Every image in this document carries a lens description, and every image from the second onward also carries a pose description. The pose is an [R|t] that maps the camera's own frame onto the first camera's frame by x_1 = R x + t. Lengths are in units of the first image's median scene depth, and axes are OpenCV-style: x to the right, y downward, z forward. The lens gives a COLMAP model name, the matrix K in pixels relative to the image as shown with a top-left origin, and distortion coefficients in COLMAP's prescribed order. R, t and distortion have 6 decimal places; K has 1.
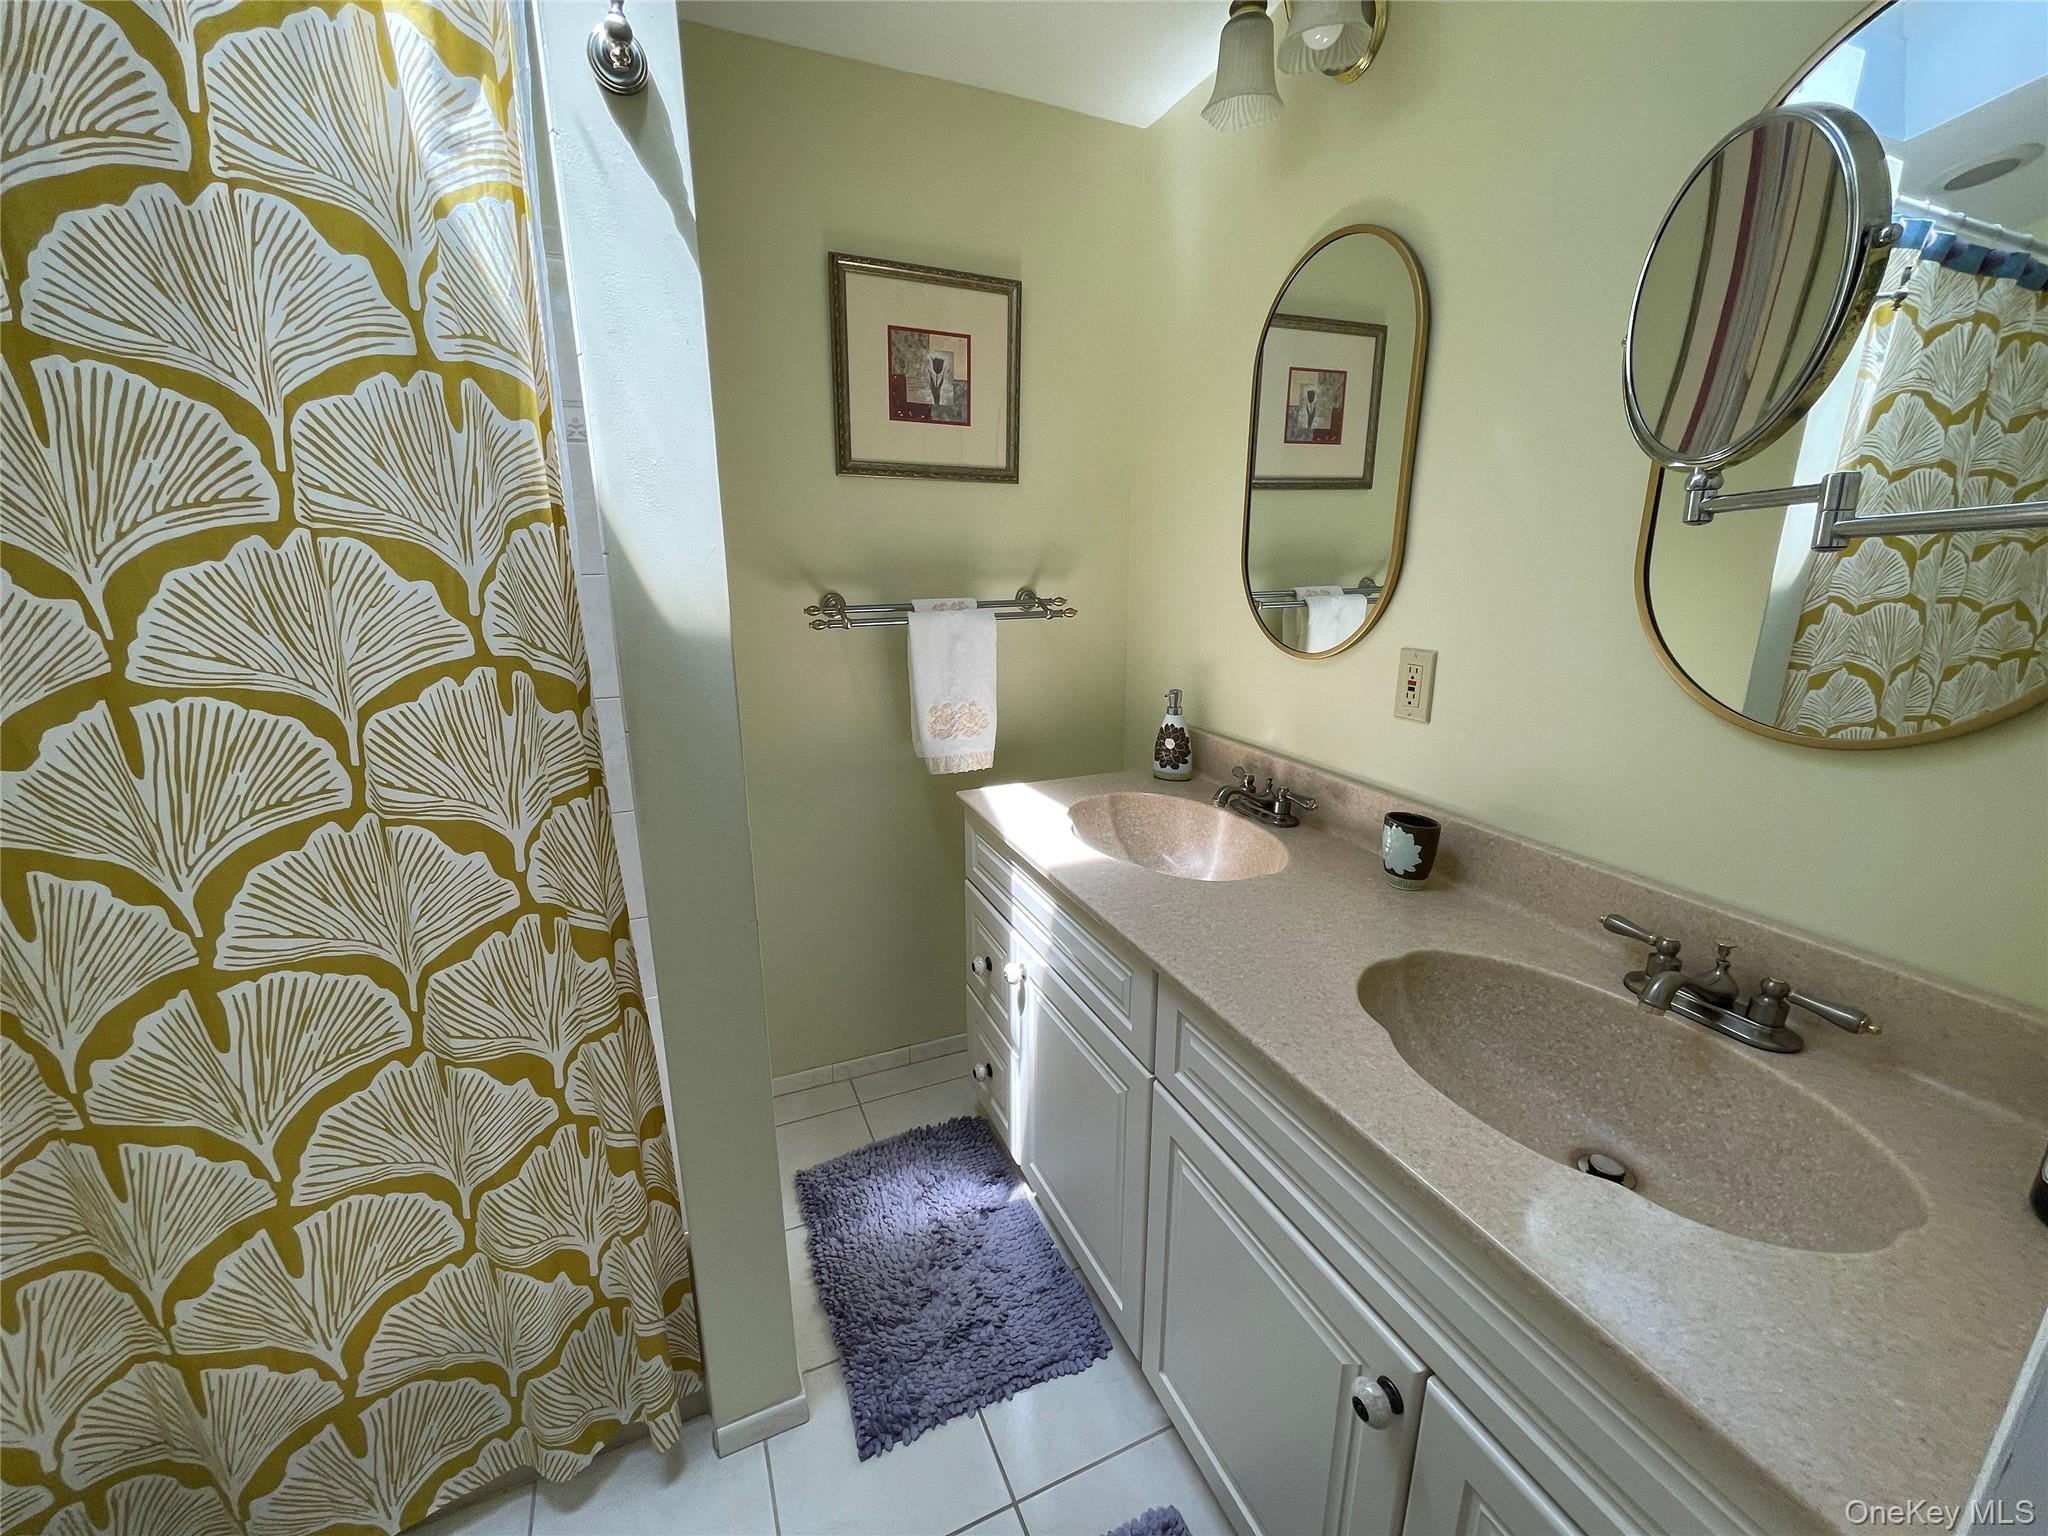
lens RADIAL K [[825.4, 0, 1041.3], [0, 825.4, 782.1], [0, 0, 1]] dist [-0.004995, 0.000654]
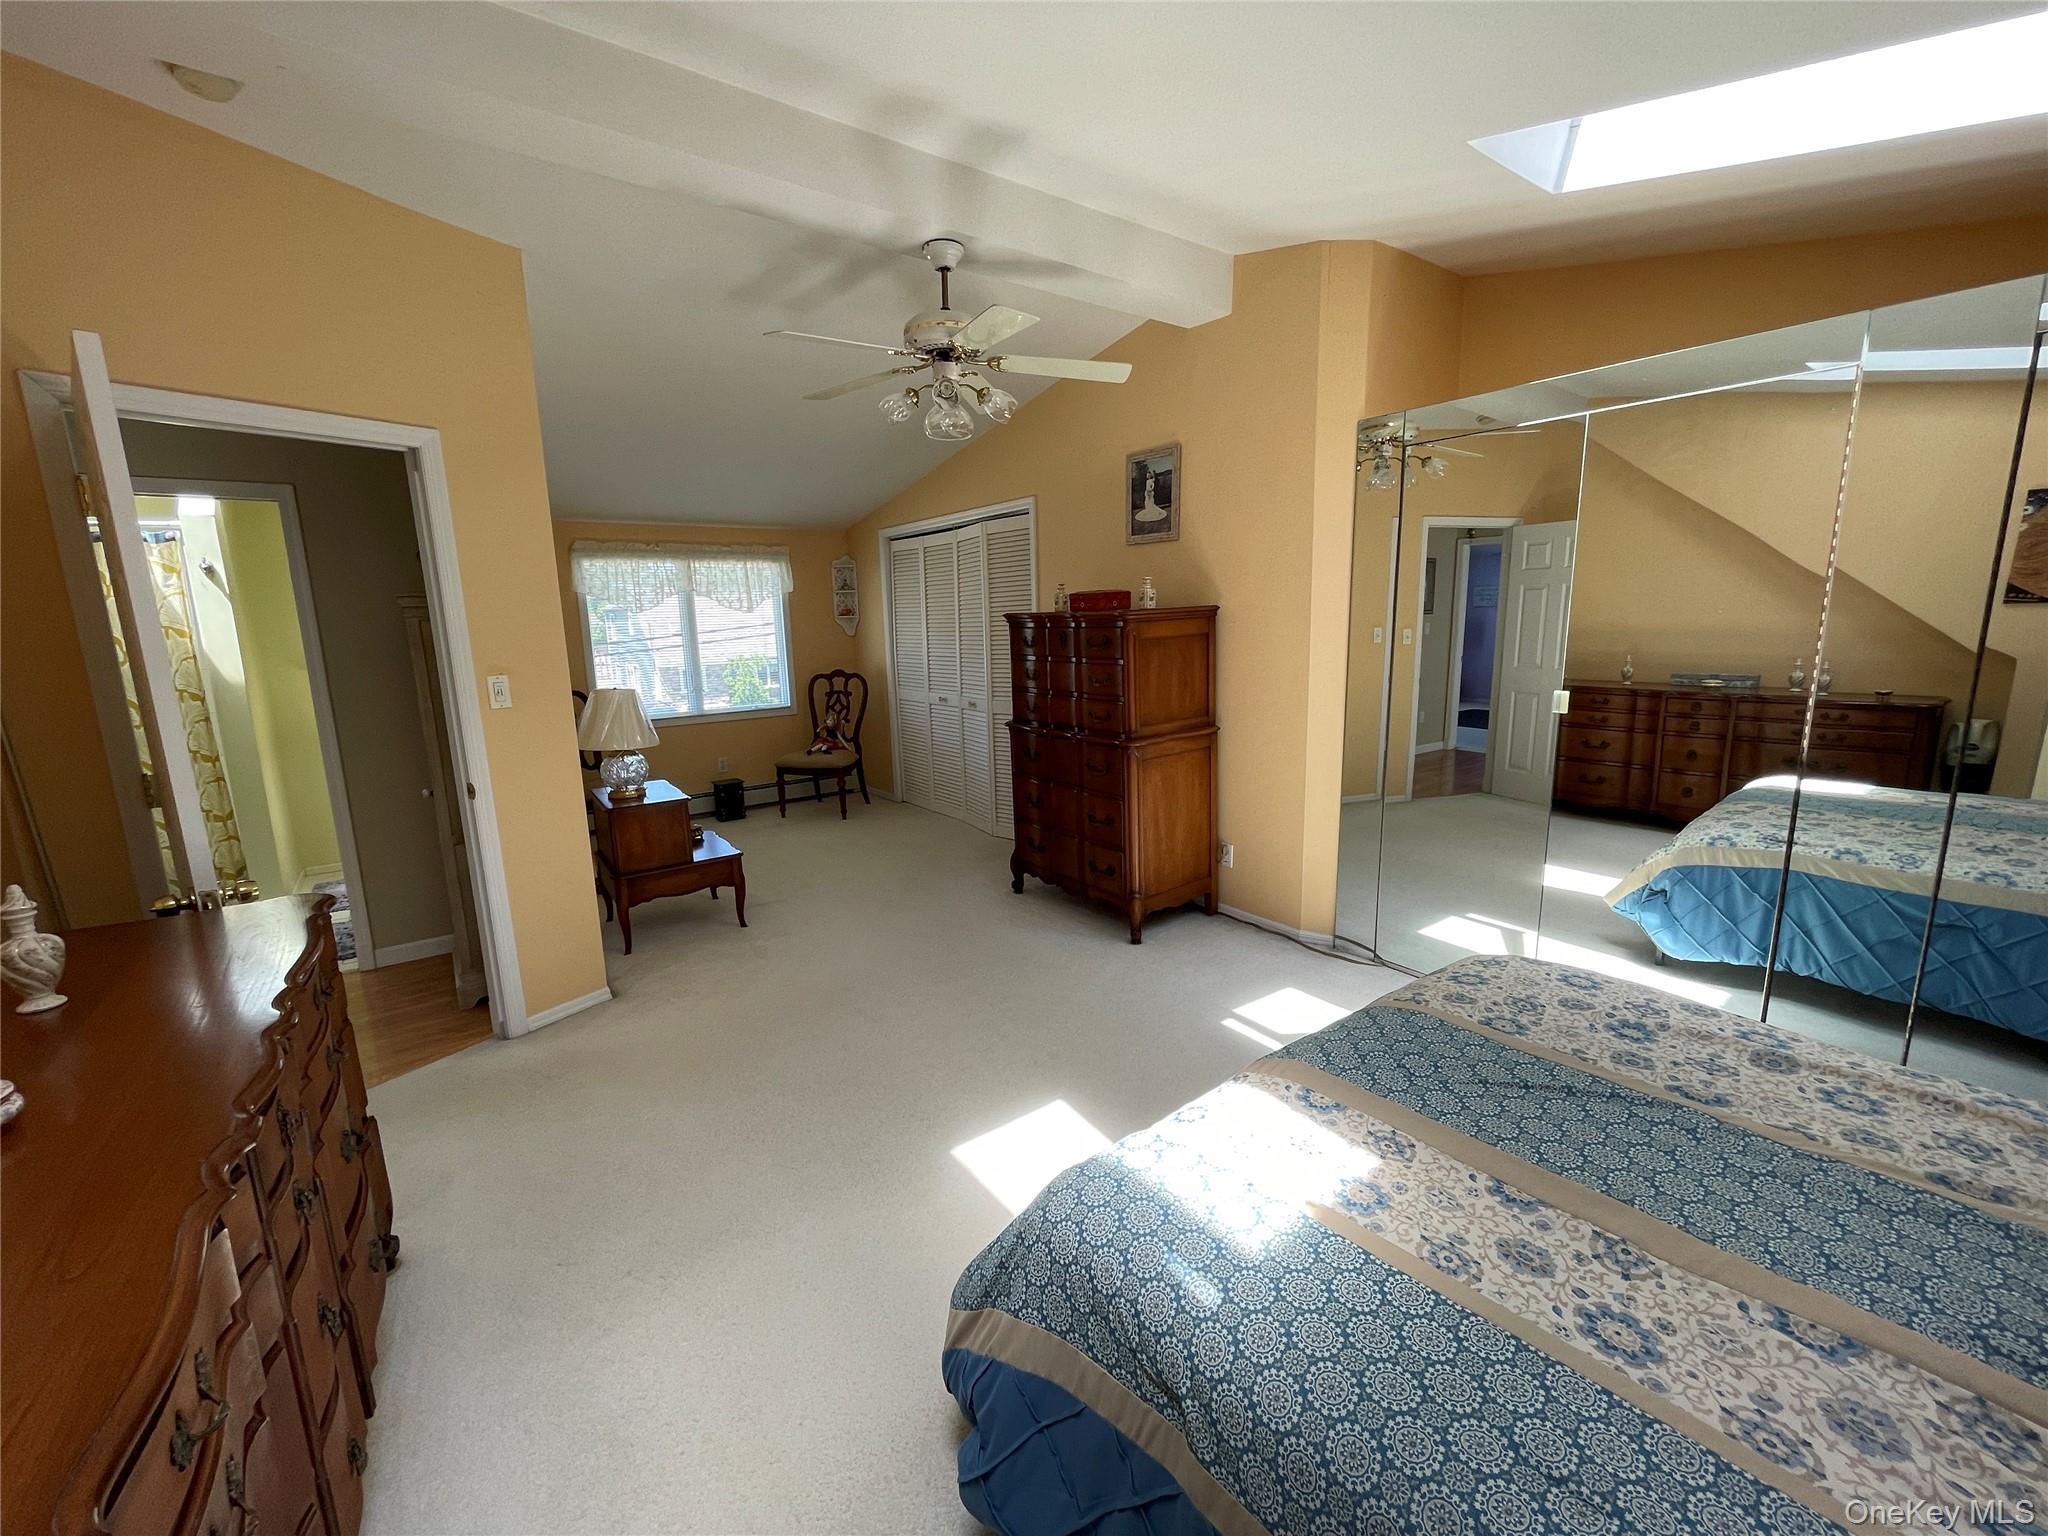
lens RADIAL K [[825.4, 0, 1027.0], [0, 825.4, 764.0], [0, 0, 1]] dist [-0.004995, 0.000654]
pose [[0.974547, -0.066055, 0.214231, 2.369882], [0.084459, 0.993376, -0.077916, 0.824401], [-0.207665, 0.094027, 0.973670, -3.550576]]
